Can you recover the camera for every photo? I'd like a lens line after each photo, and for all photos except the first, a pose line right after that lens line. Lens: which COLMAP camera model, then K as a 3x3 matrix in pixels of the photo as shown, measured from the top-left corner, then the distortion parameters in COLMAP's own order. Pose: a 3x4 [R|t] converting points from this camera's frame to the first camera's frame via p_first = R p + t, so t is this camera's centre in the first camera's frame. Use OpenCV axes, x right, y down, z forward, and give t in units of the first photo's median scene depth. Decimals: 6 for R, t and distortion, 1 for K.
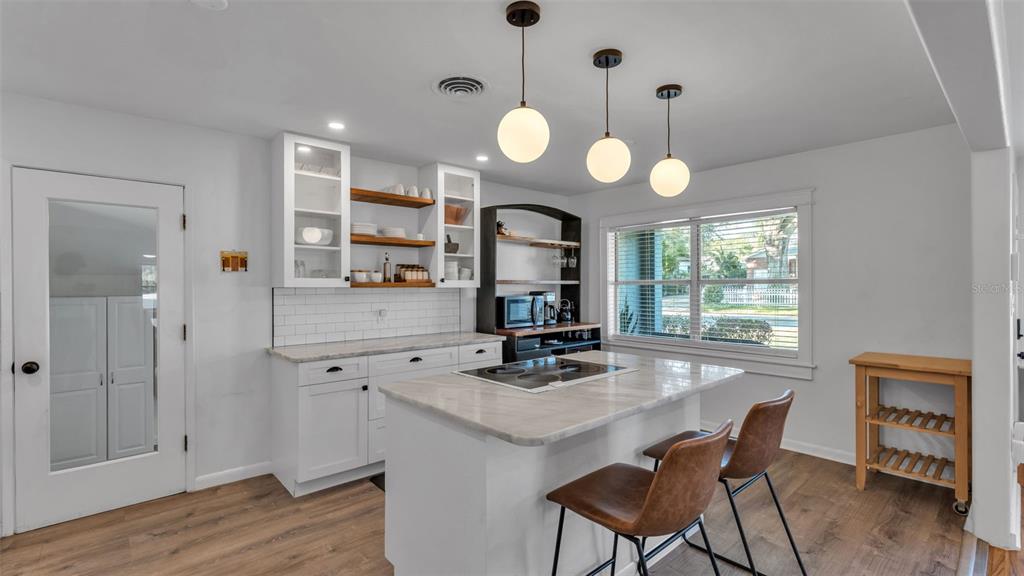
lens RADIAL K [[455.3, 0, 508.6], [0, 455.3, 285.8], [0, 0, 1]] dist [0.001000, -0.000236]
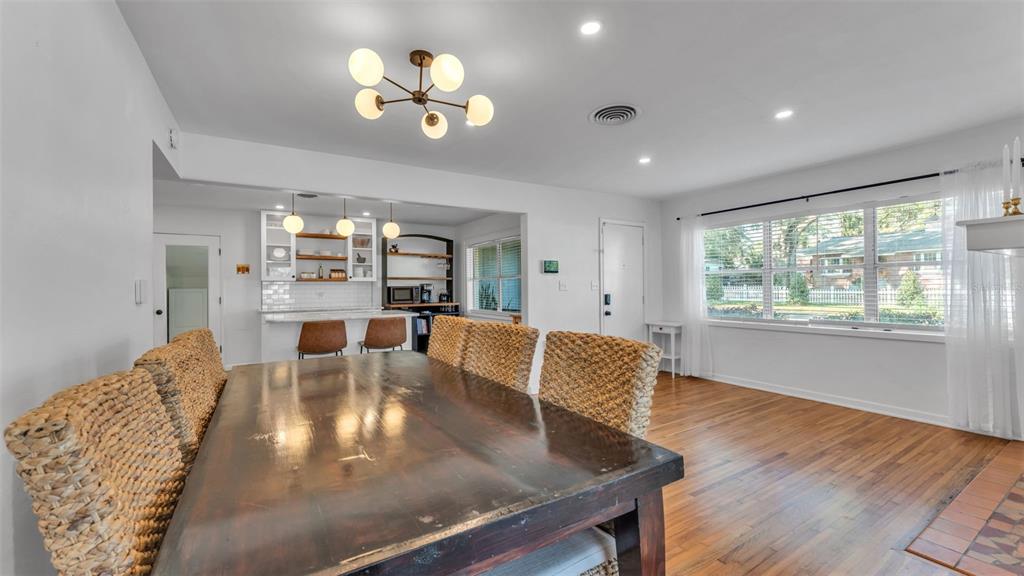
lens RADIAL K [[406.9, 0, 511.0], [0, 406.9, 286.1], [0, 0, 1]] dist [0.000327, -0.000106]
pose [[0.986571, -0.006063, -0.163222, 0.809648], [0.005746, 0.999981, -0.002413, 0.033266], [0.163234, 0.001443, 0.986586, -0.589983]]
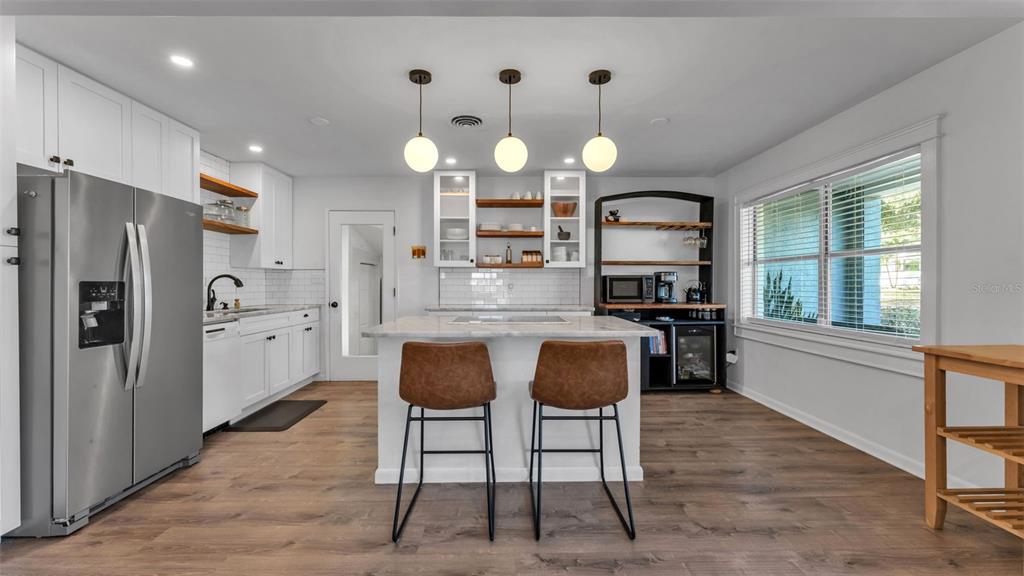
lens RADIAL K [[406.9, 0, 511.0], [0, 406.9, 286.1], [0, 0, 1]] dist [0.000327, -0.000106]
pose [[0.758191, 0.007616, -0.651988, 0.529821], [-0.002280, 0.999957, 0.009029, 0.047718], [0.652029, -0.005359, 0.758175, 0.062216]]
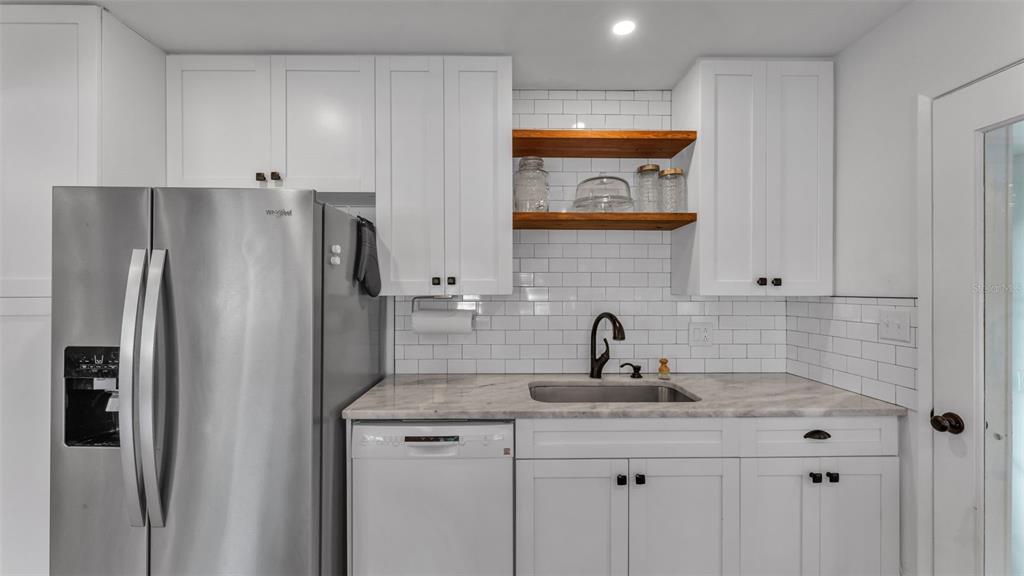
lens RADIAL K [[406.3, 0, 510.6], [0, 406.3, 288.9], [0, 0, 1]] dist [-0.001256, -0.000088]
pose [[-0.651688, 0.003611, -0.758479, -0.168793], [0.001539, 0.999993, 0.003438, -0.000174], [0.758486, 0.001073, -0.651689, 0.587237]]
